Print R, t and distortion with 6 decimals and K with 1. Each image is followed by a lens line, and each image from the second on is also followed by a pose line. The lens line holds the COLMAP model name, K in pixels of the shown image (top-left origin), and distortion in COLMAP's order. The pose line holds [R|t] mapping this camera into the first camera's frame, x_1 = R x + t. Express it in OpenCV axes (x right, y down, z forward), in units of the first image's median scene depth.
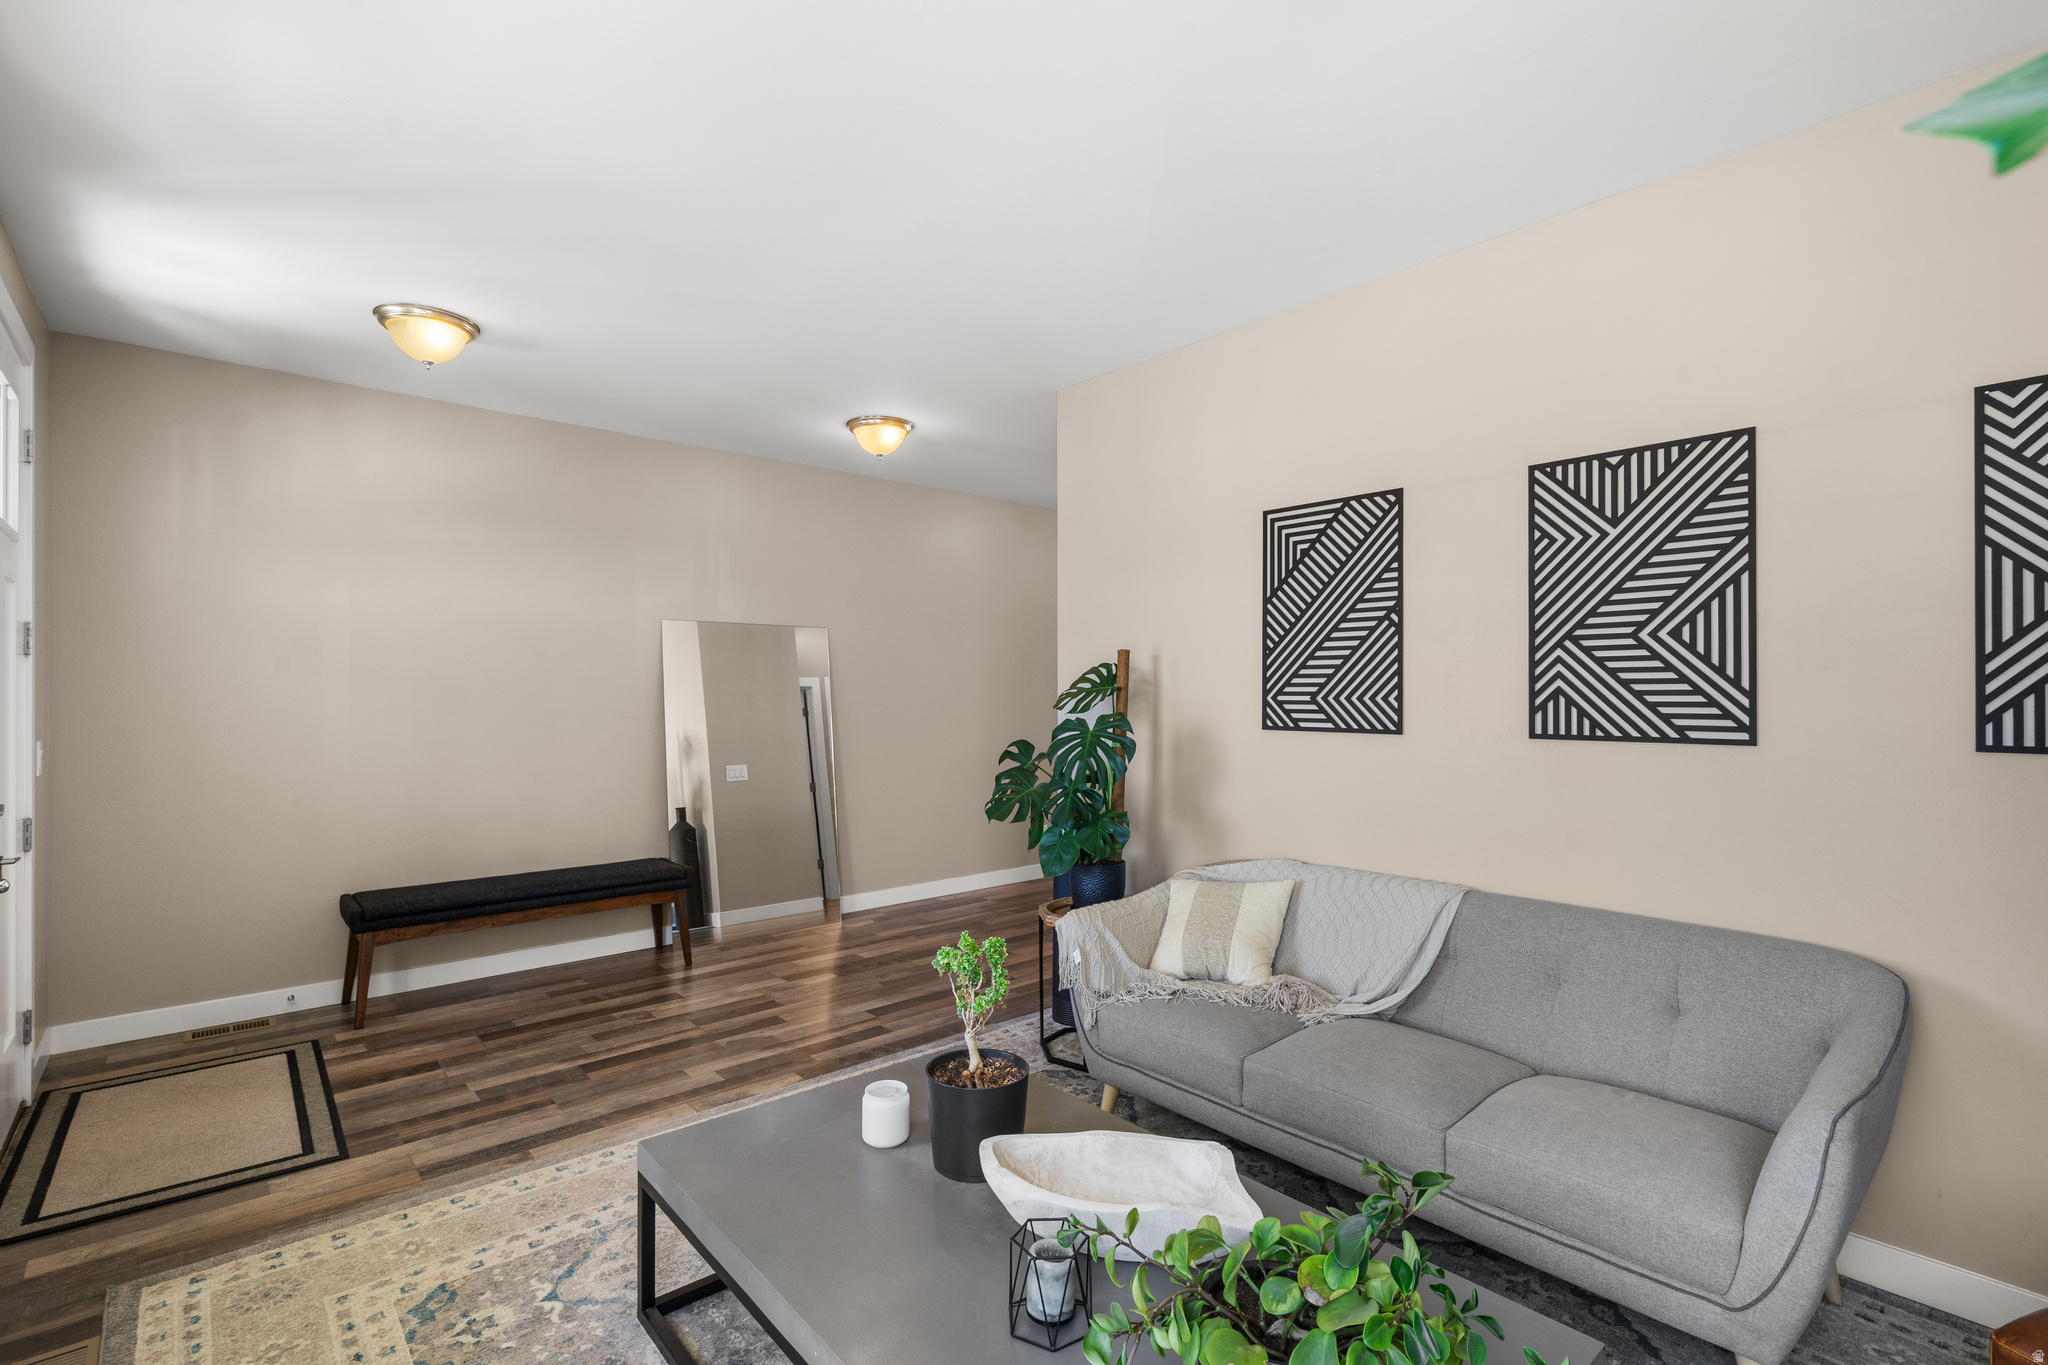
lens RADIAL K [[940.9, 0, 1038.8], [0, 940.9, 707.9], [0, 0, 1]] dist [-0.005536, 0.001584]
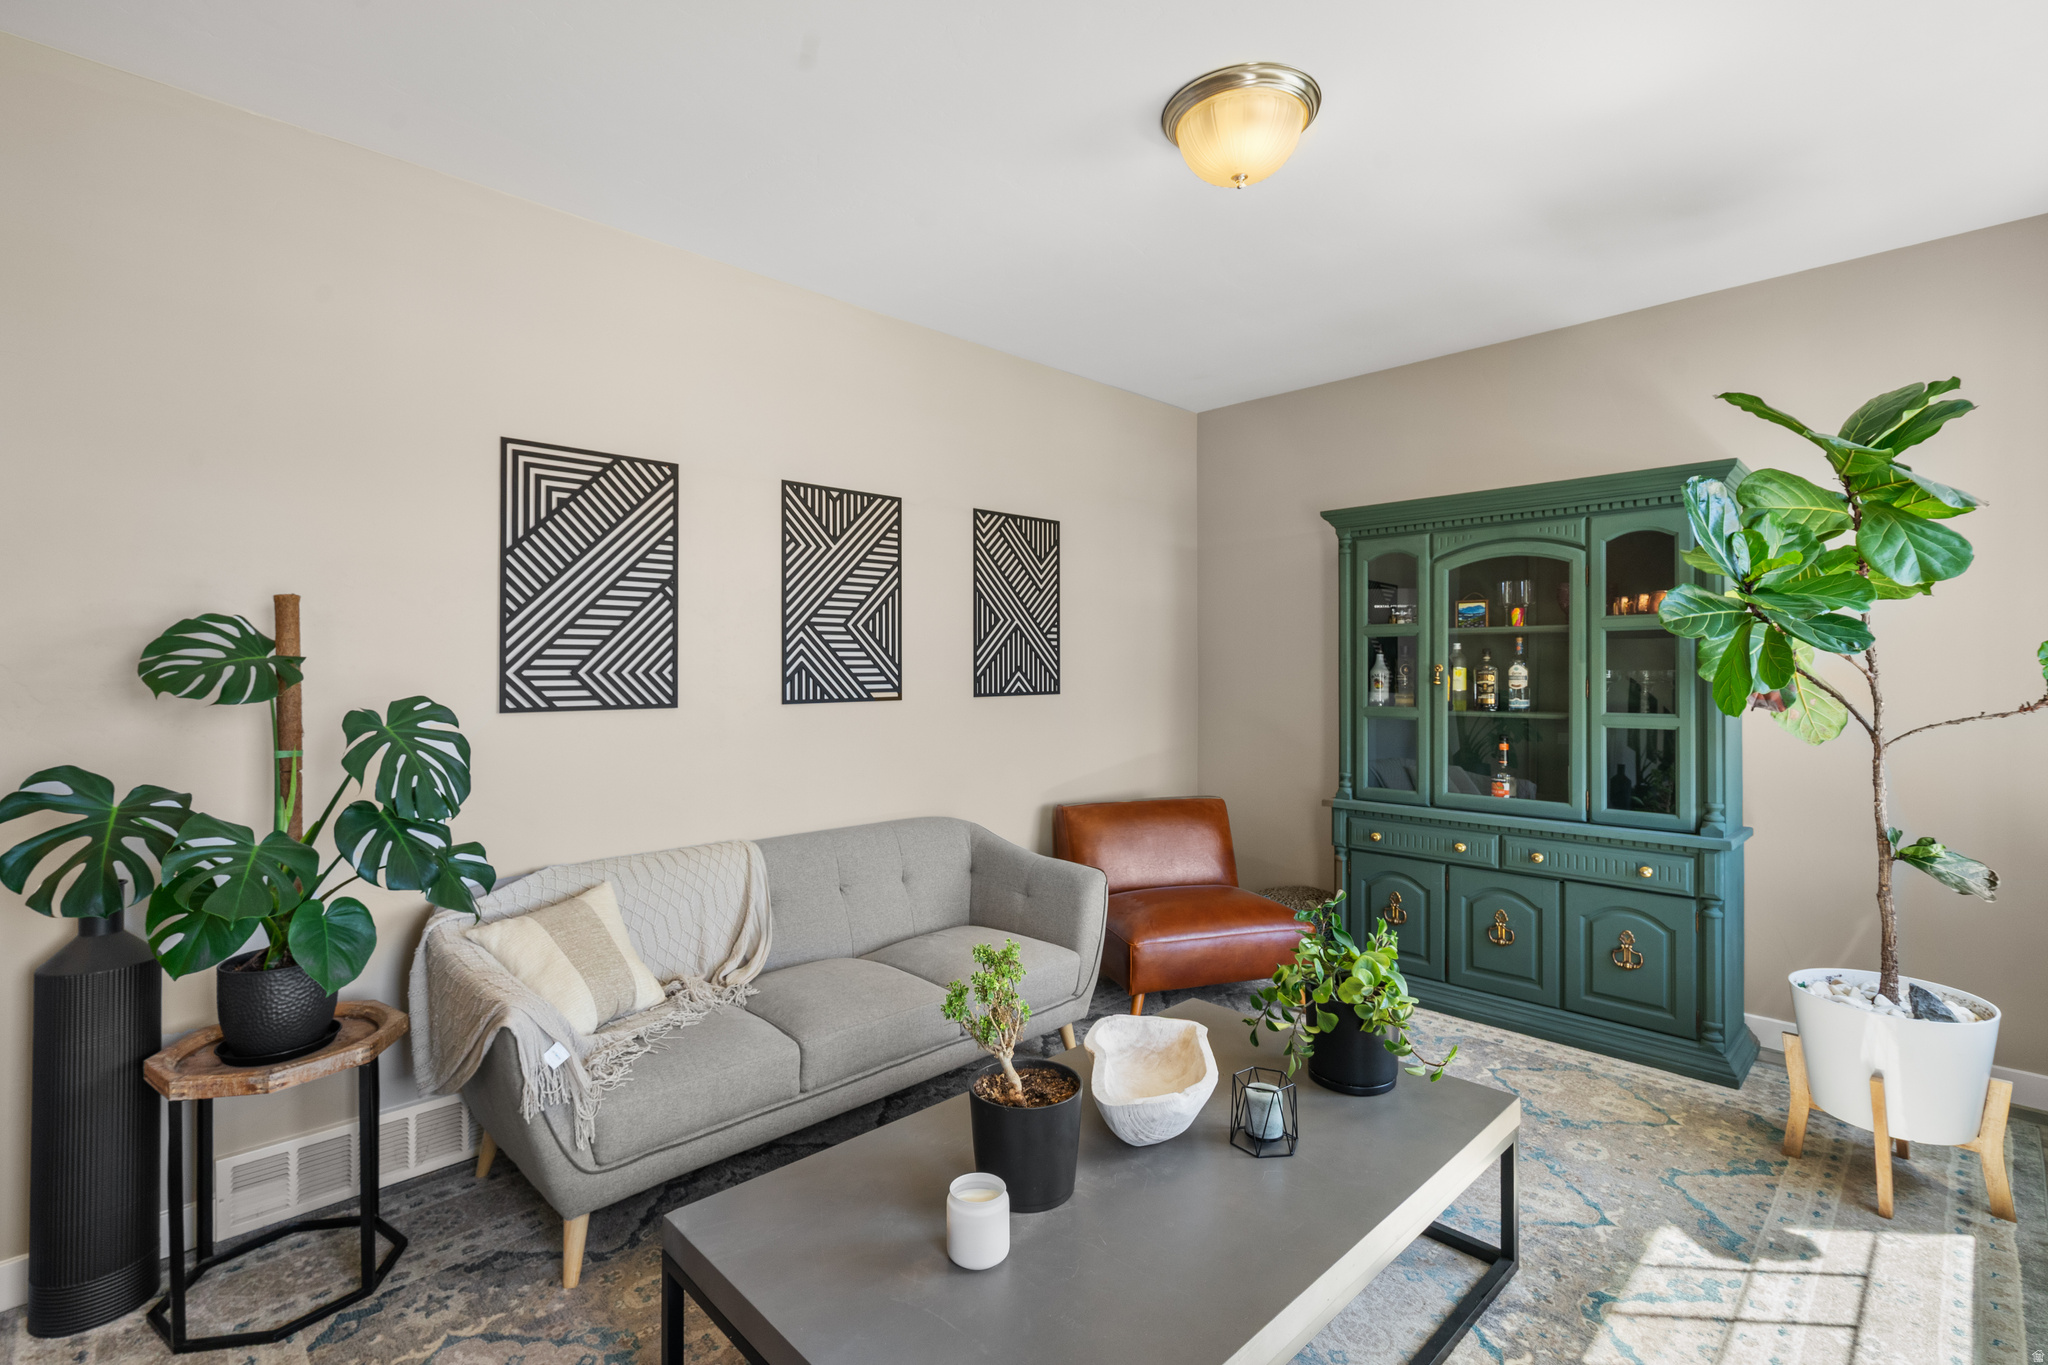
lens RADIAL K [[940.9, 0, 1009.5], [0, 940.9, 657.7], [0, 0, 1]] dist [-0.005536, 0.001584]
pose [[-0.042040, 0.010295, 0.999063, -0.704944], [0.017580, 0.999800, -0.009563, -0.010583], [-0.998961, 0.017162, -0.042213, 0.760930]]
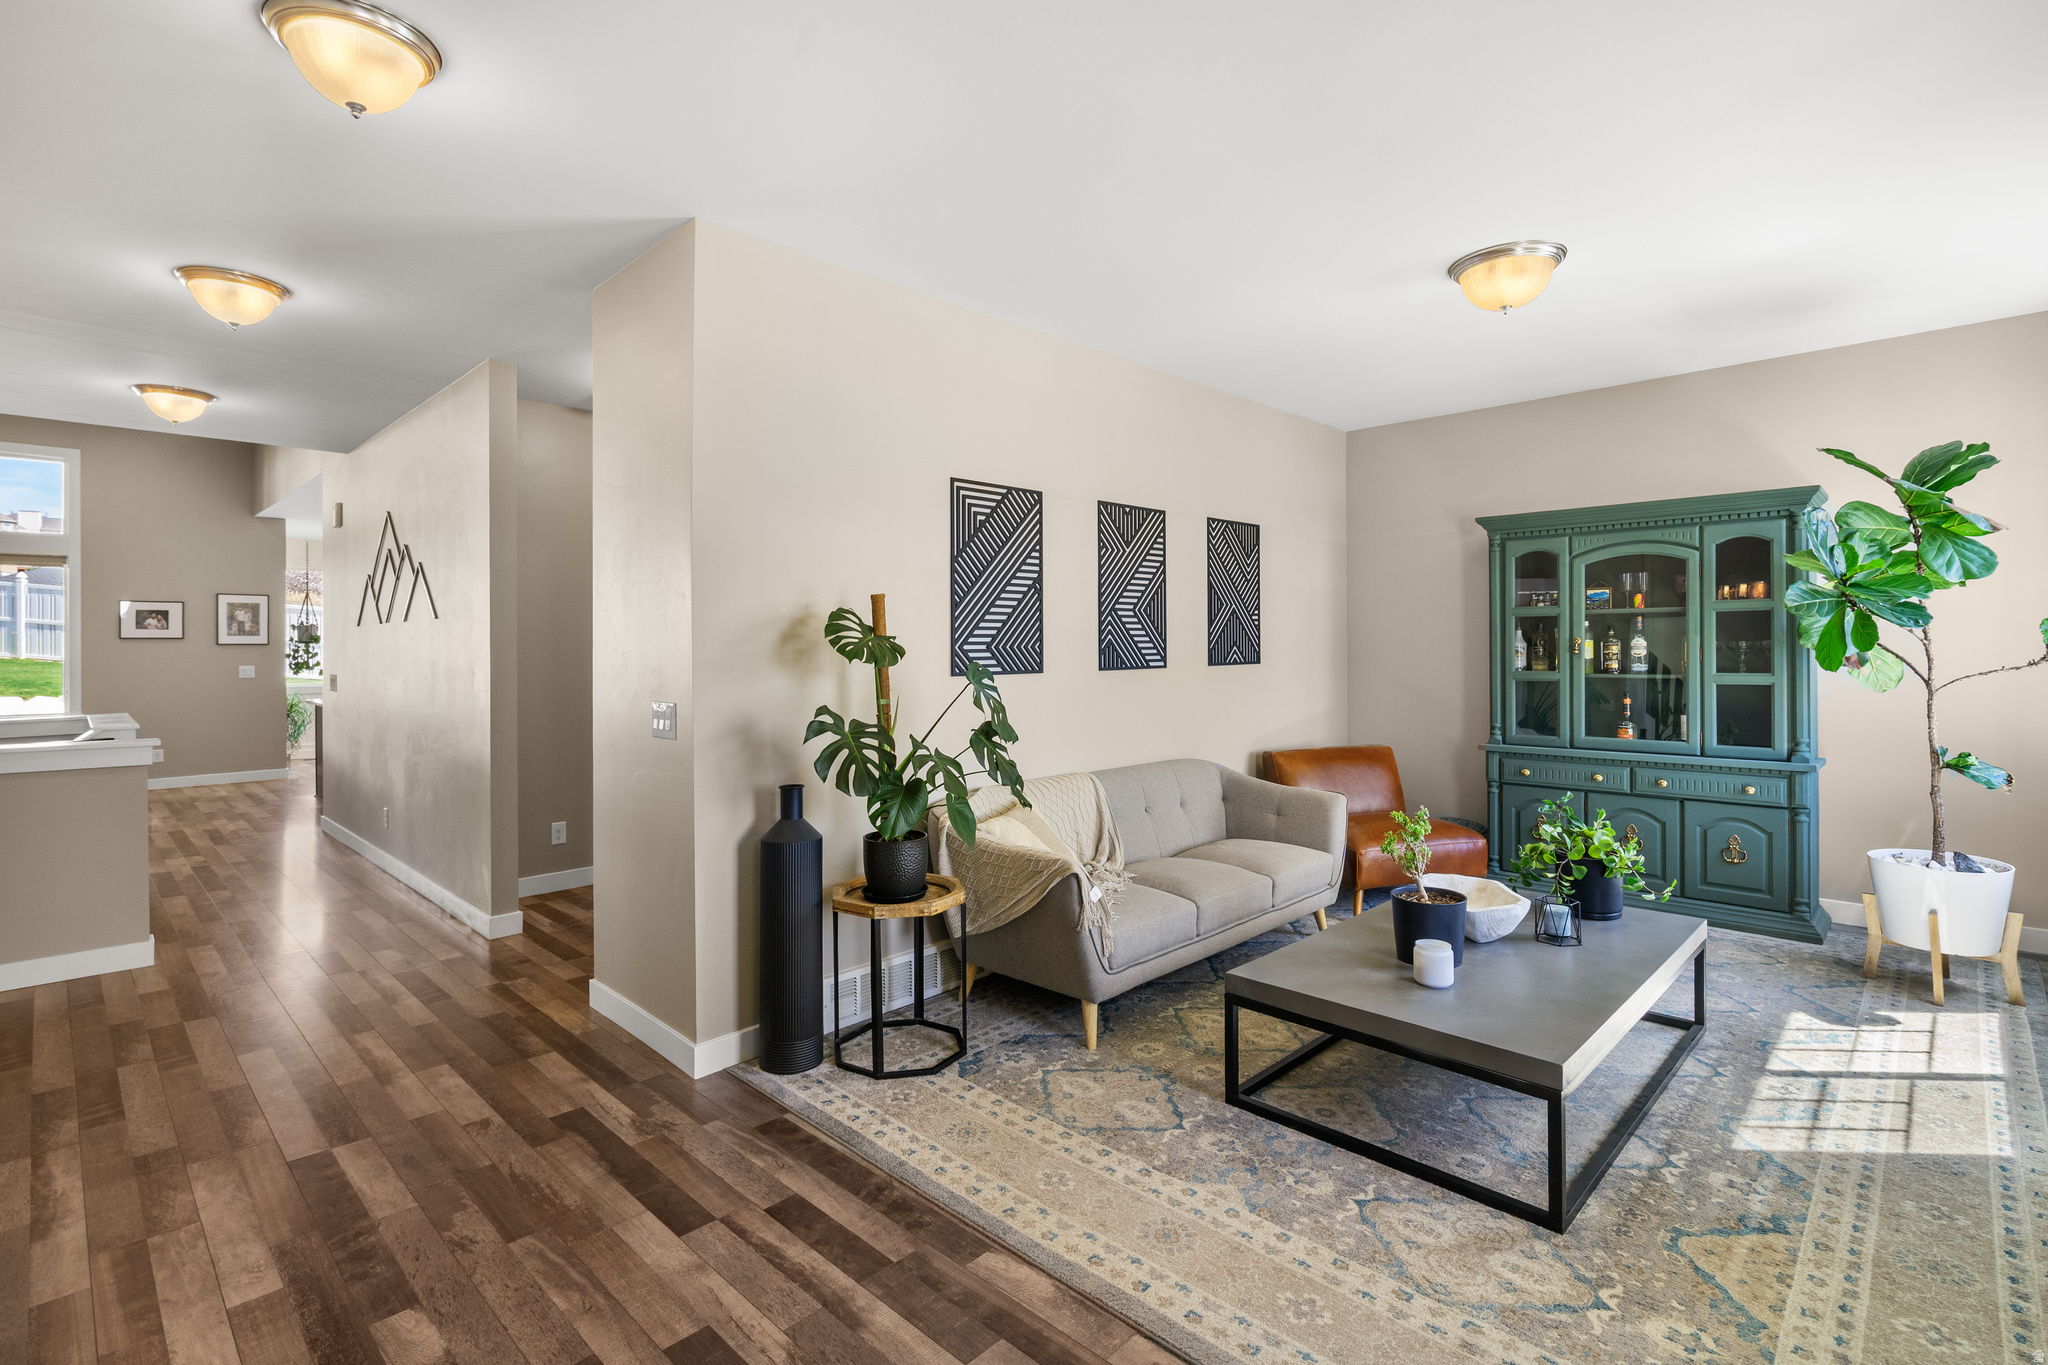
lens RADIAL K [[940.9, 0, 1019.1], [0, 940.9, 641.7], [0, 0, 1]] dist [-0.005536, 0.001584]
pose [[-0.055652, 0.004839, 0.998439, -1.073564], [0.023804, 0.999710, -0.003518, -0.014310], [-0.998166, 0.023571, -0.055751, 1.229827]]
